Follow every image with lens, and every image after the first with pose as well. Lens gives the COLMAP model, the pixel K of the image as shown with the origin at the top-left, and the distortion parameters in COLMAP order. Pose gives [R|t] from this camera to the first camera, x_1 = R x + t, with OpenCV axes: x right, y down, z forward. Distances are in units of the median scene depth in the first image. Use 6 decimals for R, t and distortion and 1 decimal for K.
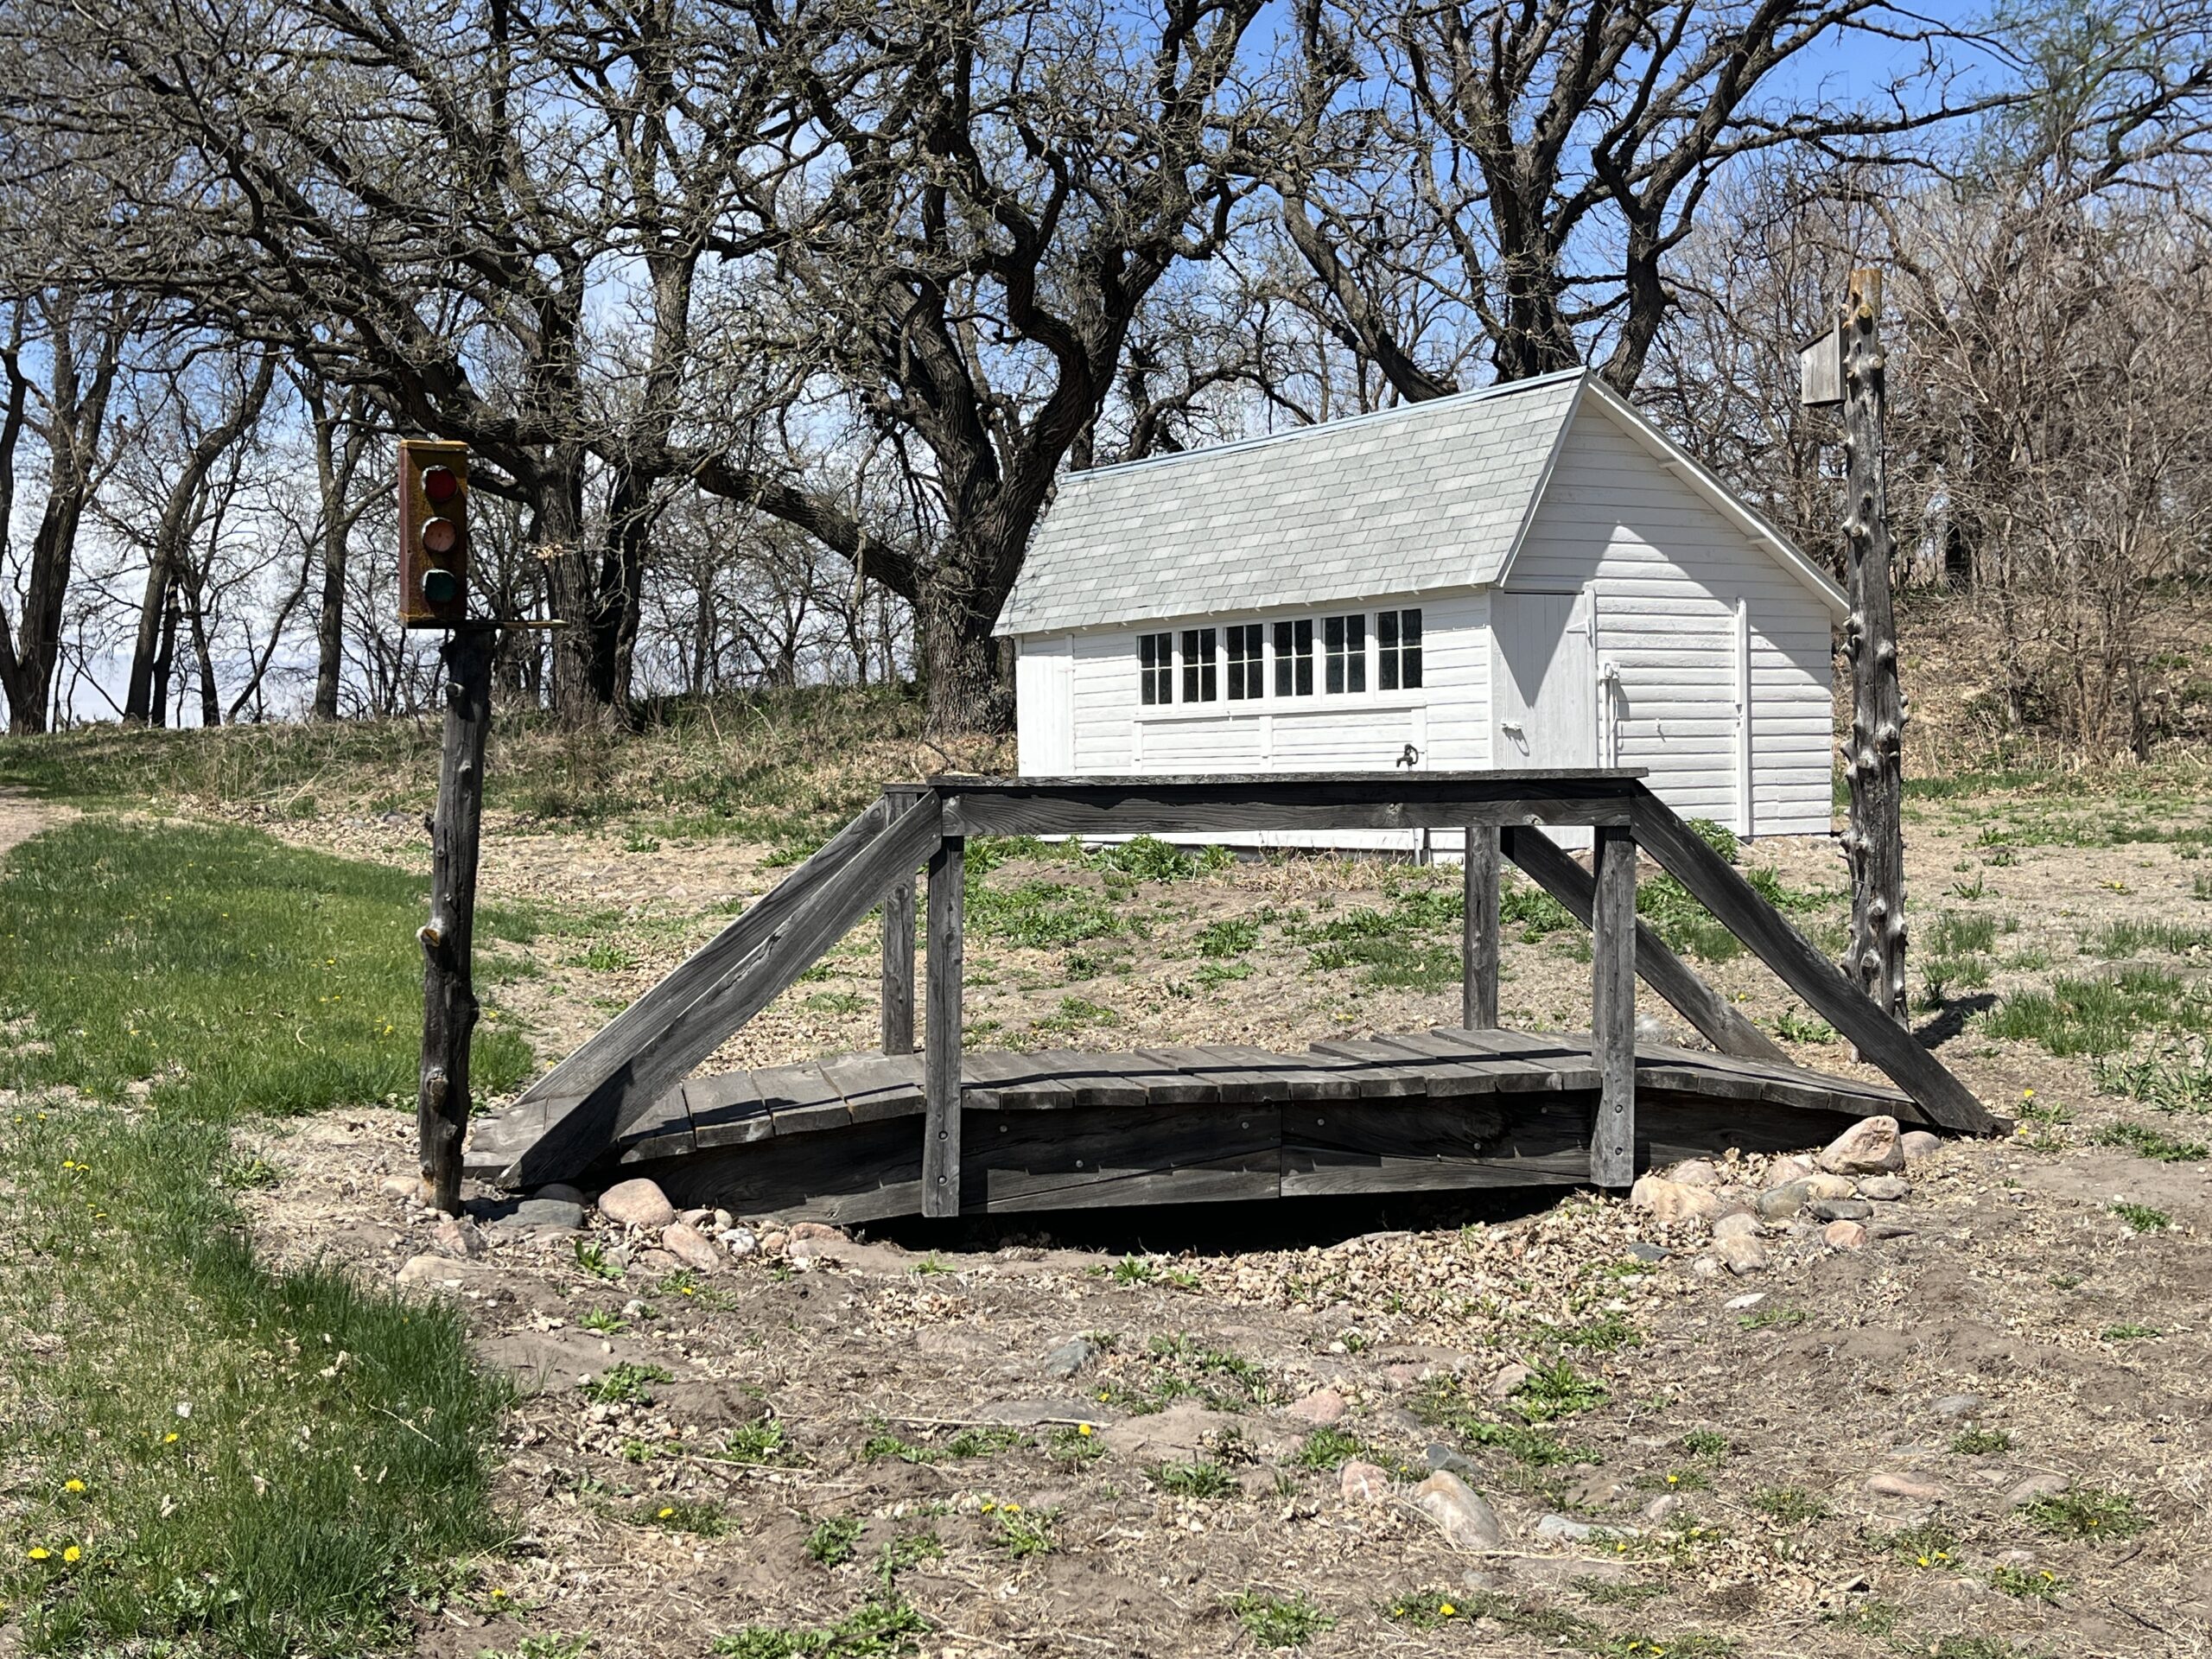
lens RADIAL K [[2368.9, 0, 1106.0], [0, 2368.9, 829.5], [0, 0, 1]] dist [0.085794, -0.000477]
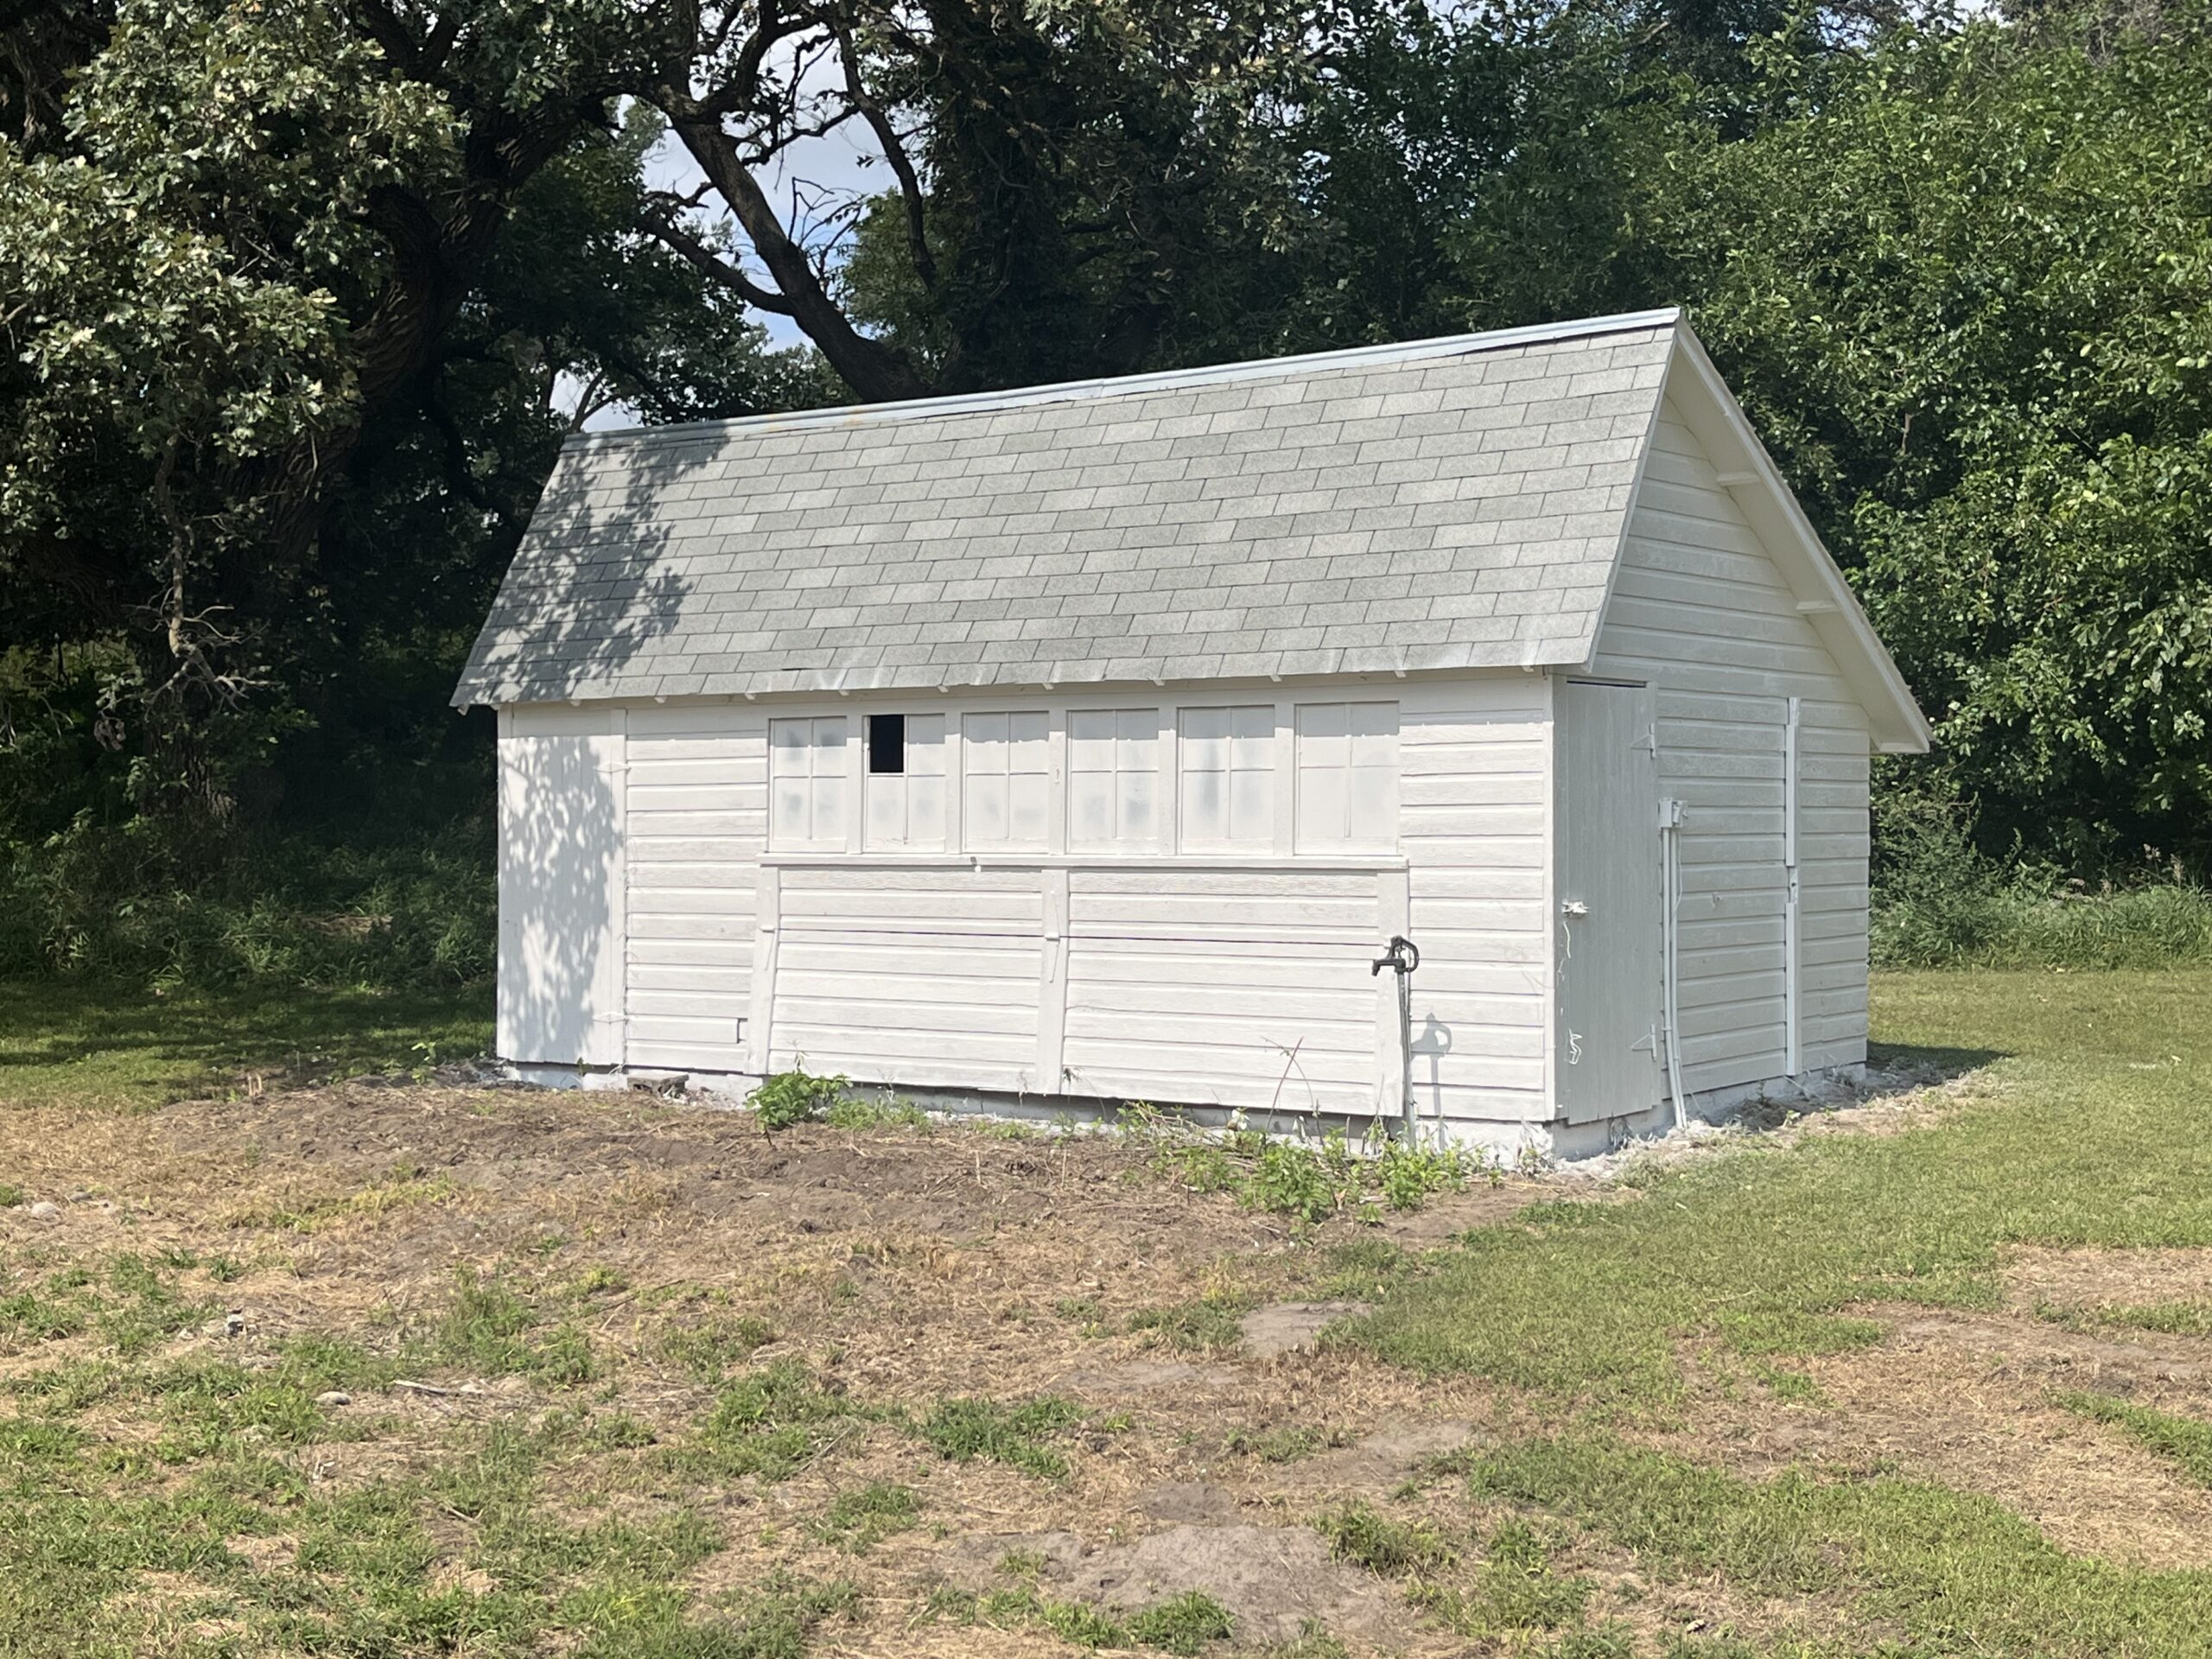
lens RADIAL K [[2832.8, 0, 1106.0], [0, 2832.8, 829.5], [0, 0, 1]] dist [0.106879, 0.000311]
pose [[0.938574, 0.018422, 0.344587, -0.152590], [-0.008662, 0.999517, -0.029841, -0.035262], [-0.344970, 0.025023, 0.938280, 0.328306]]
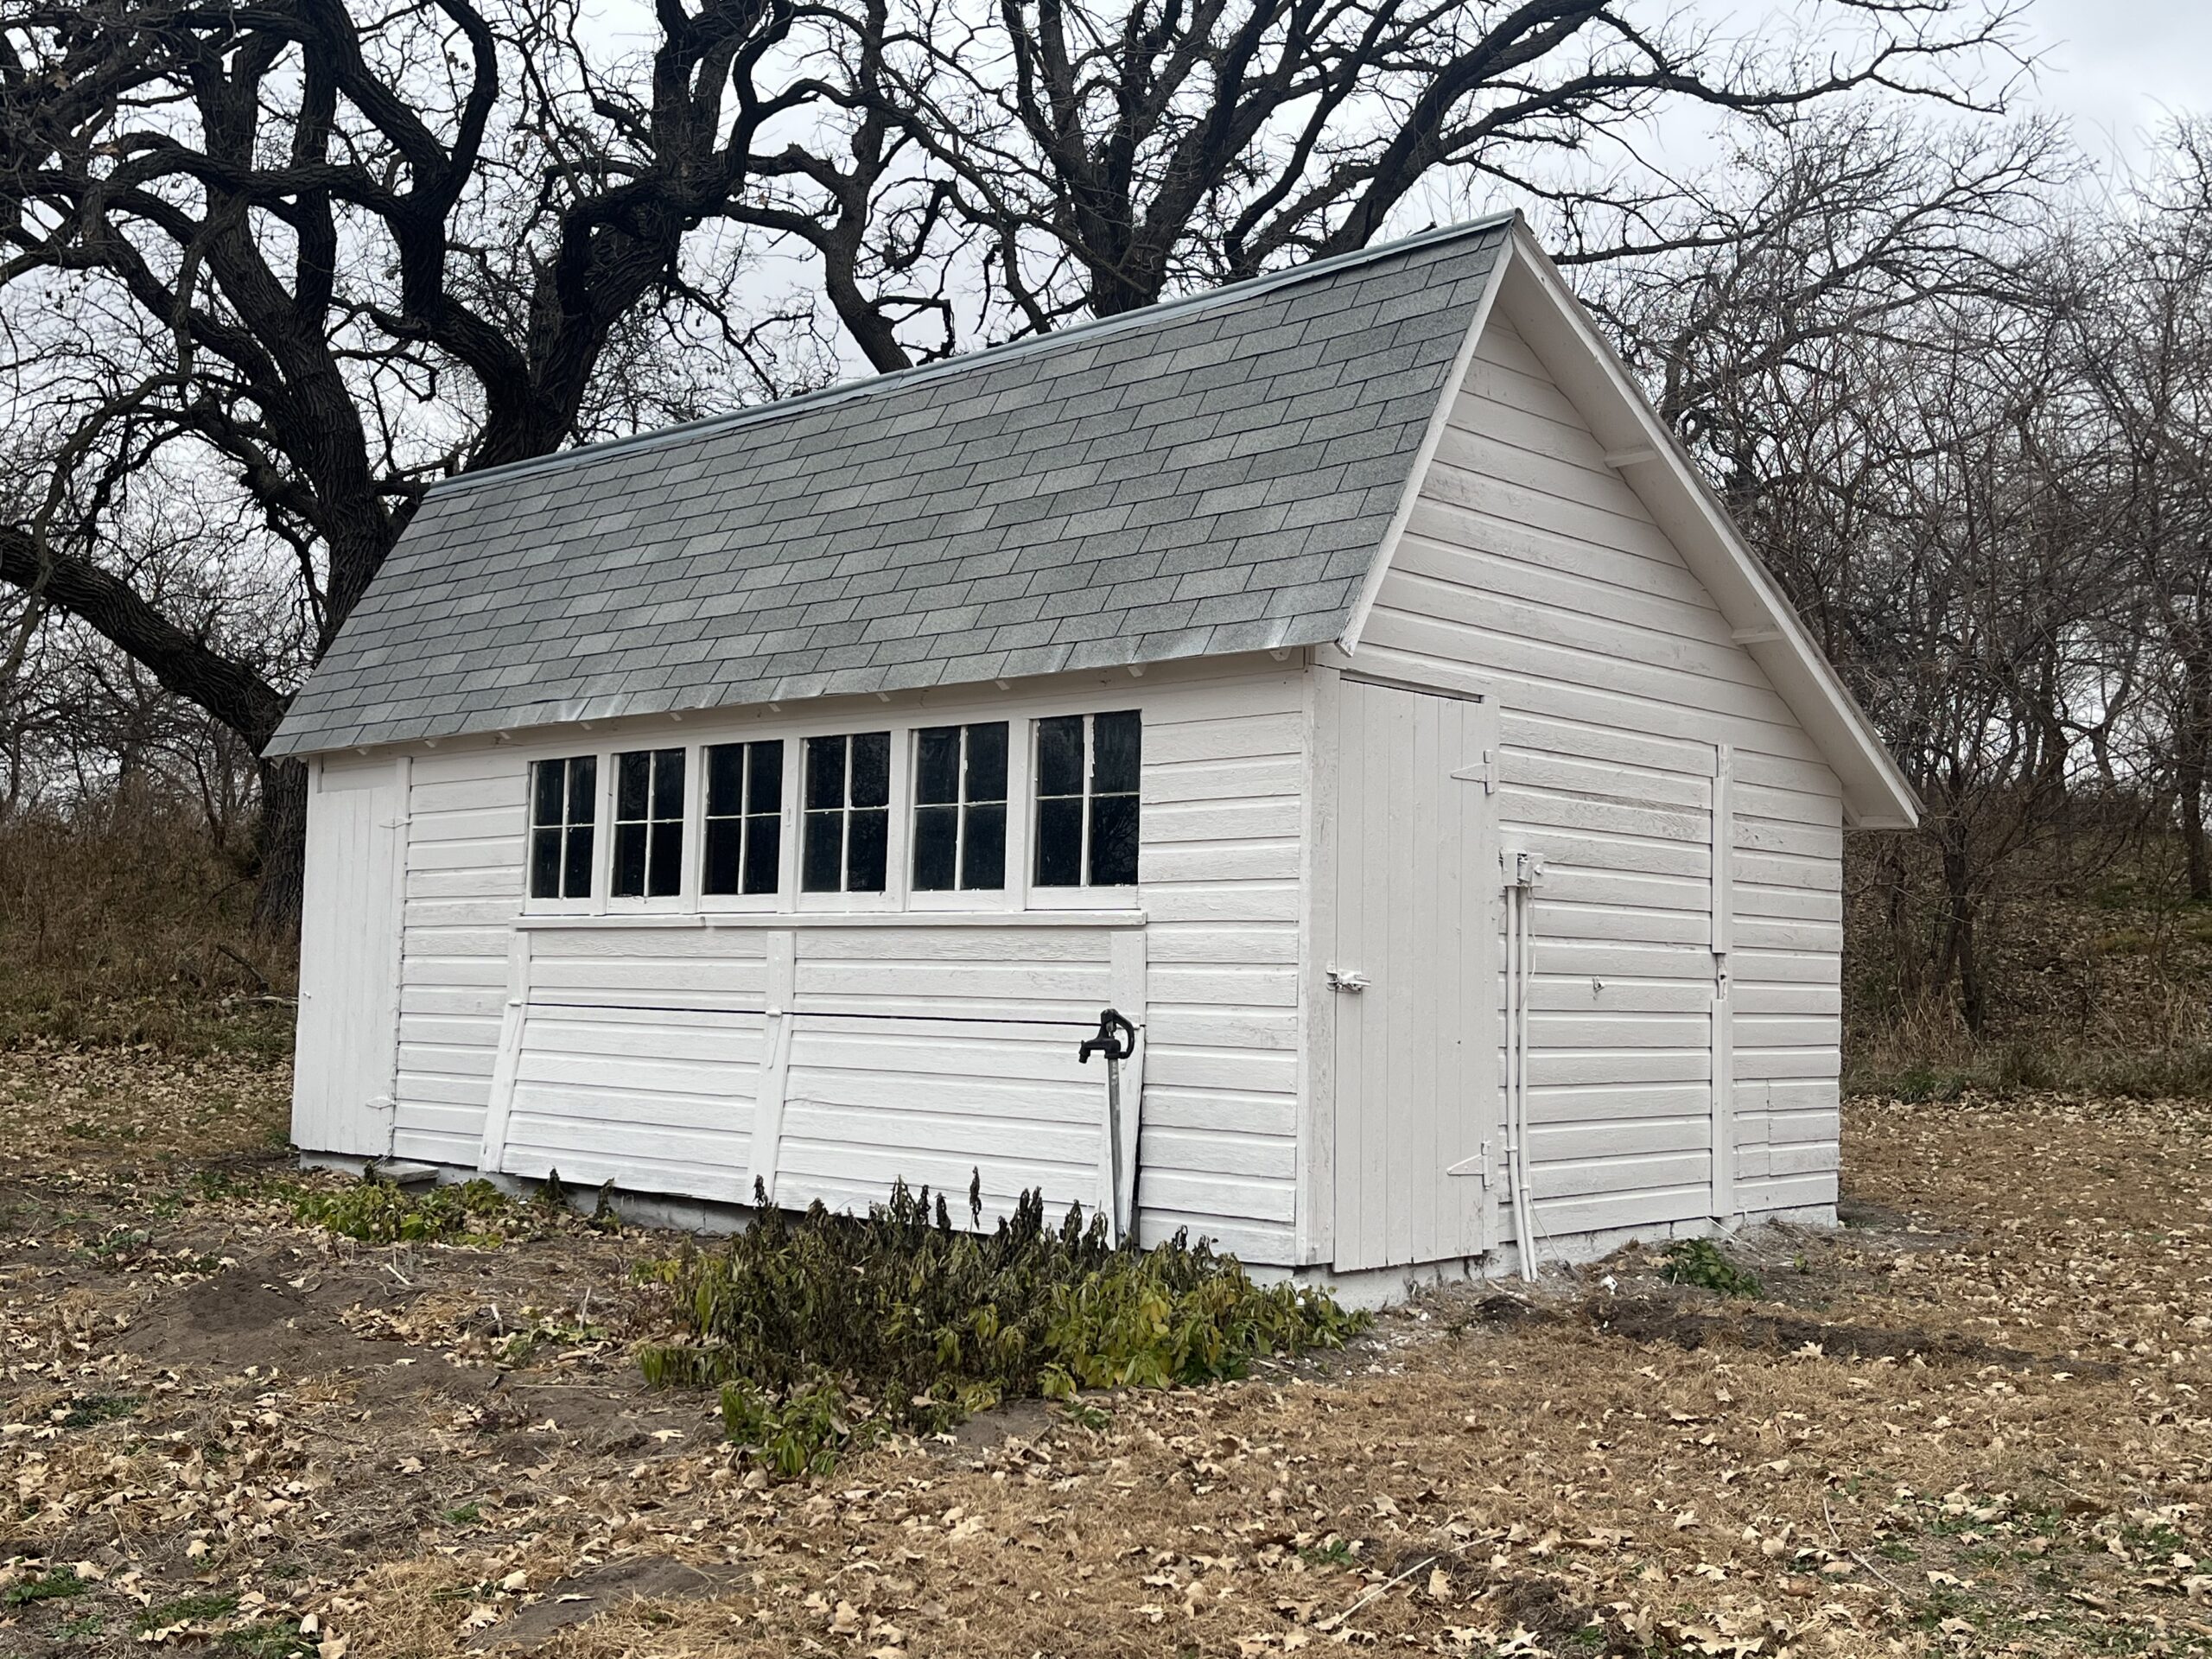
lens RADIAL K [[2265.8, 0, 1106.0], [0, 2265.8, 829.5], [0, 0, 1]] dist [0.068887, -0.005033]
pose [[0.975883, 0.057565, 0.210567, 0.032234], [-0.037331, 0.994403, -0.098836, -0.024173], [-0.215078, 0.088592, 0.972570, 0.513781]]
